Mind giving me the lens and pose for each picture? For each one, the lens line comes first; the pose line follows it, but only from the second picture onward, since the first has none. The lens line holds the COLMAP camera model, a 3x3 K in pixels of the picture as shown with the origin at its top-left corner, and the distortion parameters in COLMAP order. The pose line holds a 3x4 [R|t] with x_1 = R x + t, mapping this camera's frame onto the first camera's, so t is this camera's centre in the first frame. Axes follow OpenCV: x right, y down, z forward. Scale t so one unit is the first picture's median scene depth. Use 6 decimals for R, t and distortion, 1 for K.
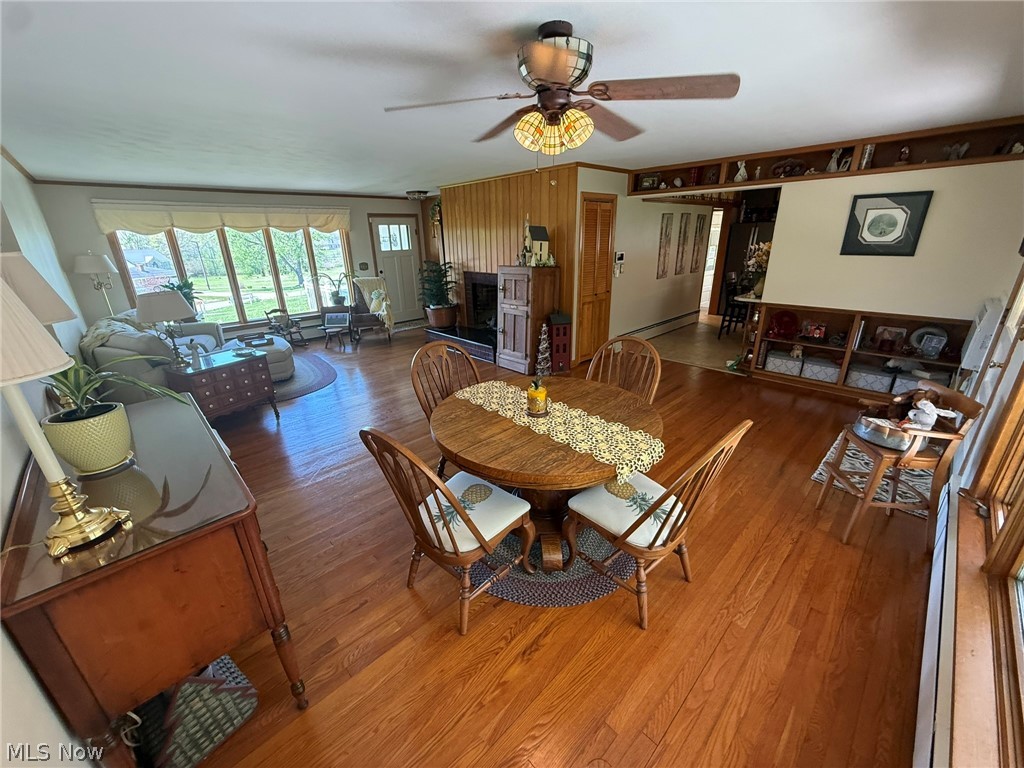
lens RADIAL K [[406.8, 0, 510.0], [0, 406.8, 384.6], [0, 0, 1]] dist [-0.002311, 0.000355]
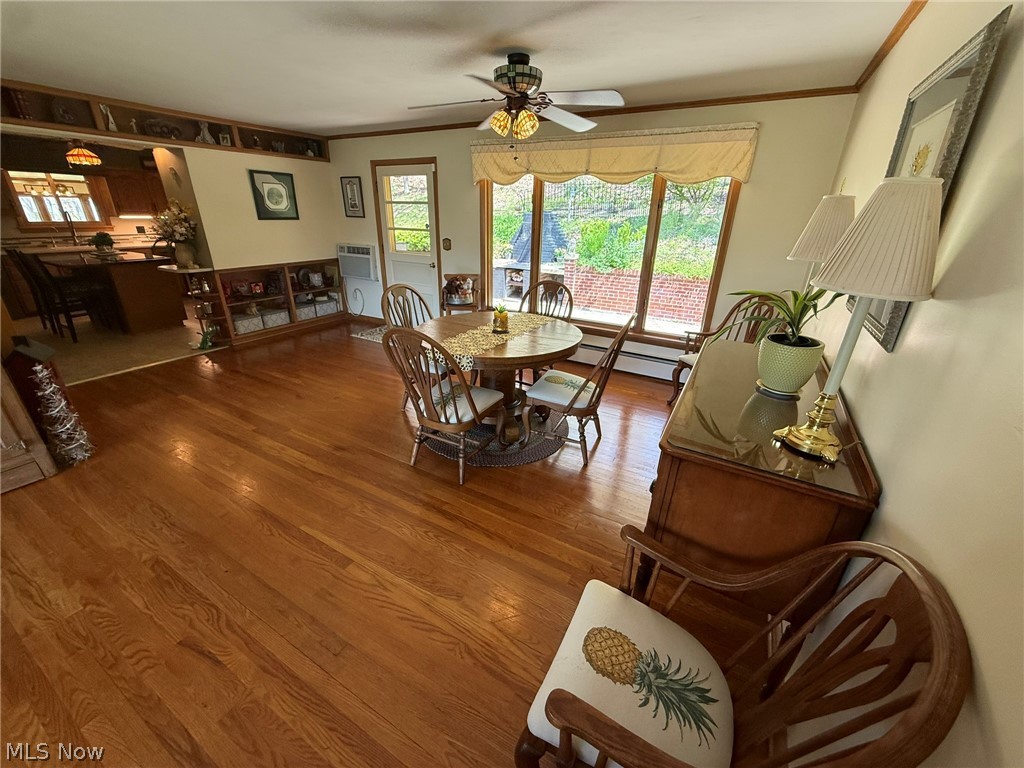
lens RADIAL K [[406.8, 0, 510.0], [0, 406.8, 384.6], [0, 0, 1]] dist [-0.002311, 0.000355]
pose [[-0.284038, -0.359221, 0.888979, -0.414520], [0.319387, 0.838767, 0.440978, -0.126890], [-0.904054, 0.409183, -0.123511, 0.422388]]
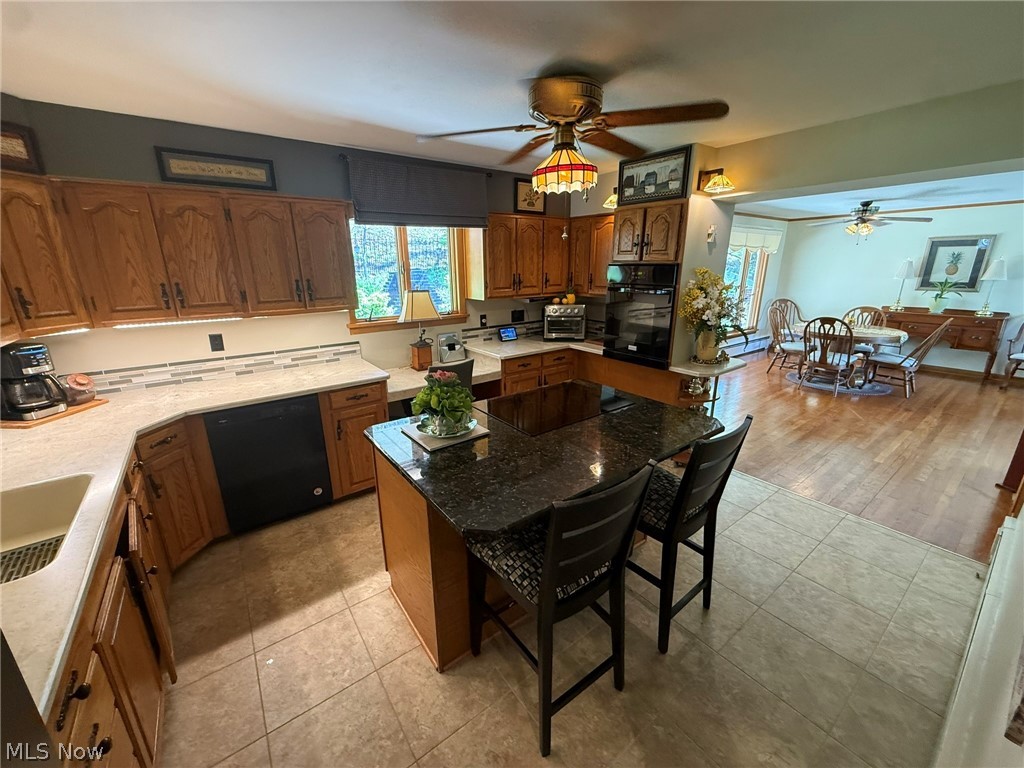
lens RADIAL K [[406.8, 0, 510.0], [0, 406.8, 384.6], [0, 0, 1]] dist [-0.002311, 0.000355]
pose [[-0.992258, -0.002701, 0.124166, 0.648415], [0.072014, 0.802022, 0.592937, -0.459250], [-0.101185, 0.597288, -0.795619, 1.206095]]
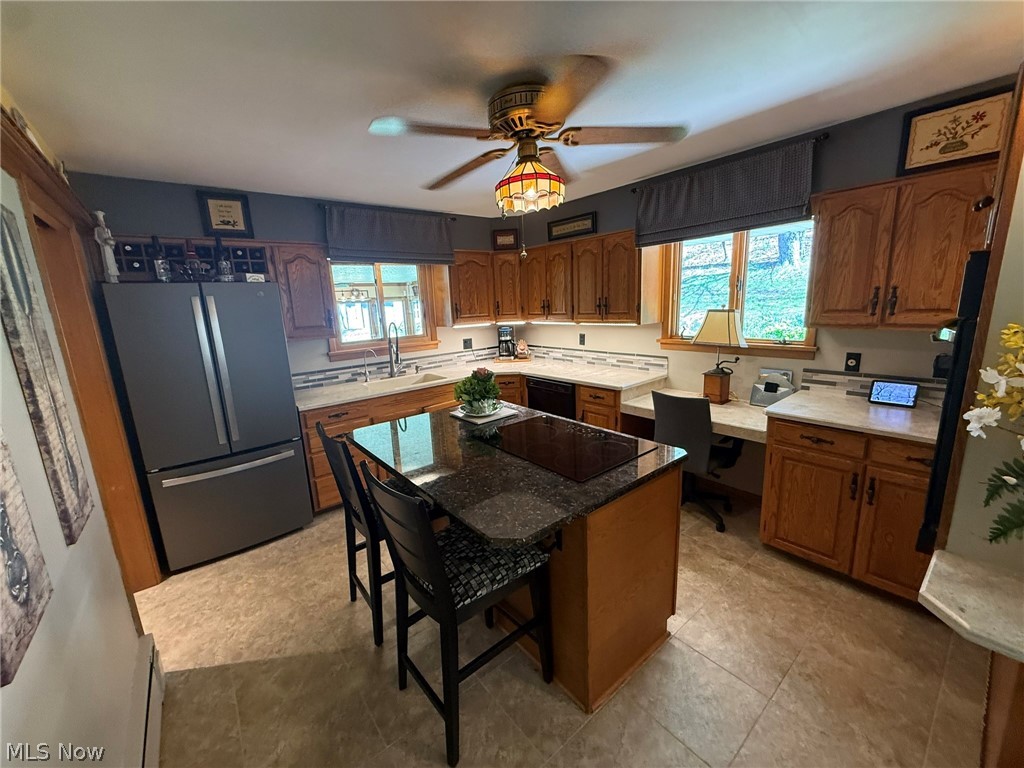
lens RADIAL K [[406.8, 0, 510.0], [0, 406.8, 384.6], [0, 0, 1]] dist [-0.002311, 0.000355]
pose [[0.082004, -0.183129, 0.979663, 0.353412], [0.382509, 0.913476, 0.138738, -0.326947], [-0.920306, 0.363353, 0.144957, 0.900407]]
